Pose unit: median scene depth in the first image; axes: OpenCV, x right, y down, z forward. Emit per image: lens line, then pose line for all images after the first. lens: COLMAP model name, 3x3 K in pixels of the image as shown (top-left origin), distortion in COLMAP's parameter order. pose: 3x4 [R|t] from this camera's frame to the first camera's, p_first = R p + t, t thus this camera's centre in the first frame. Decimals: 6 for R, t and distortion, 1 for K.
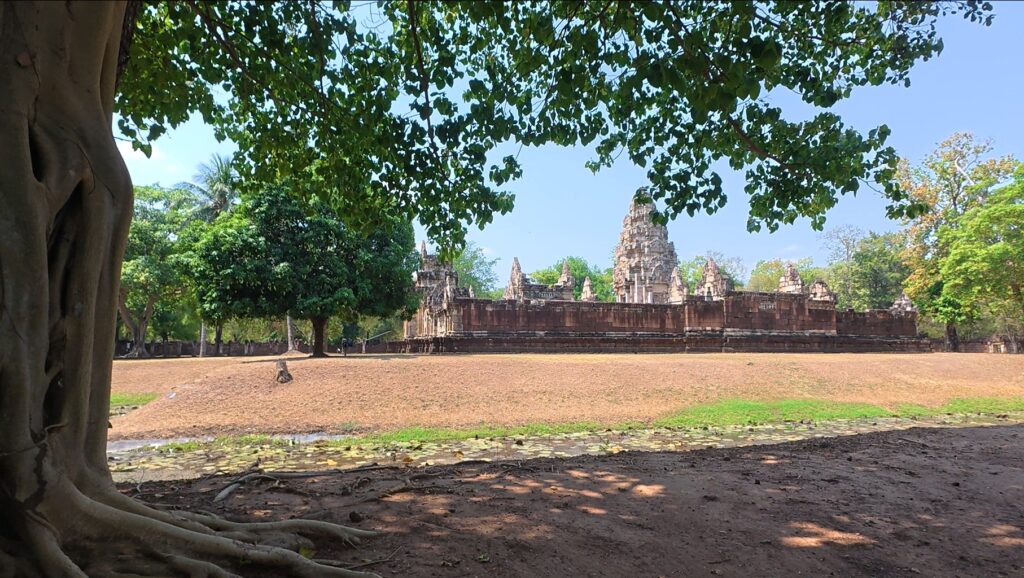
lens RADIAL K [[514.1, 0, 518.8], [0, 514.1, 282.1], [0, 0, 1]] dist [-0.013655, 0.003417]
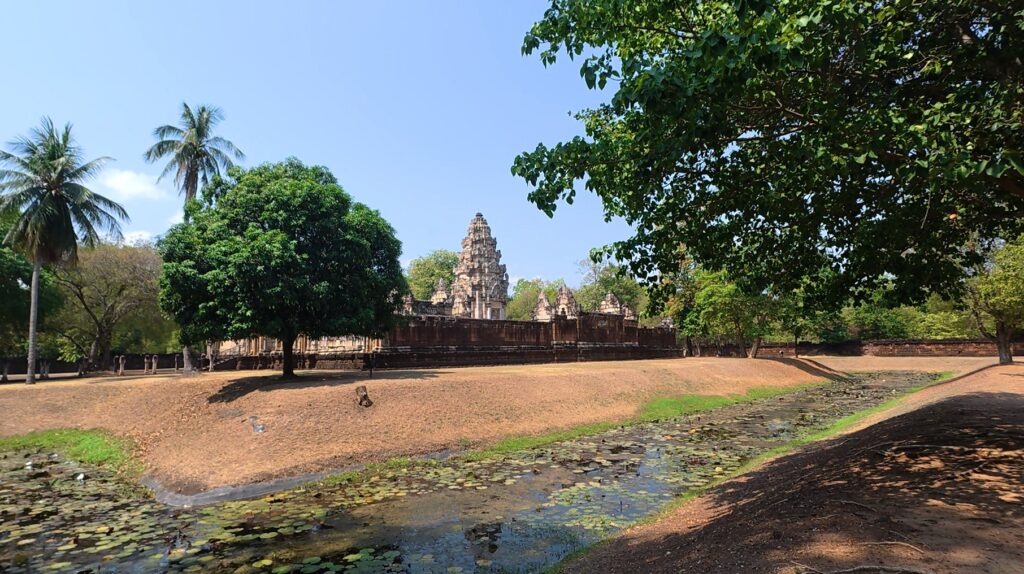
lens RADIAL K [[514.1, 0, 509.7], [0, 514.1, 283.2], [0, 0, 1]] dist [-0.013655, 0.003417]
pose [[0.873530, 0.049946, 0.484202, -0.377156], [-0.044959, 0.998748, -0.021915, -0.018293], [-0.484690, -0.002626, 0.874682, -0.005472]]
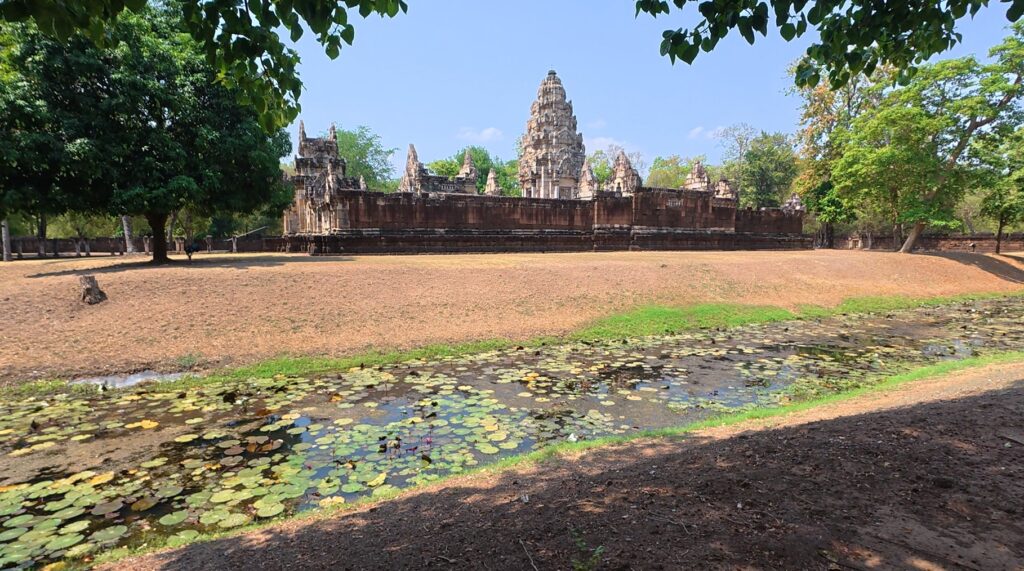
lens RADIAL K [[513.0, 0, 518.5], [0, 513.0, 278.7], [0, 0, 1]] dist [-0.020042, 0.004938]
pose [[0.981727, -0.015773, 0.189641, 0.004632], [-0.022670, 0.979769, 0.198845, -0.000195], [-0.188940, -0.199510, 0.961508, 0.095858]]
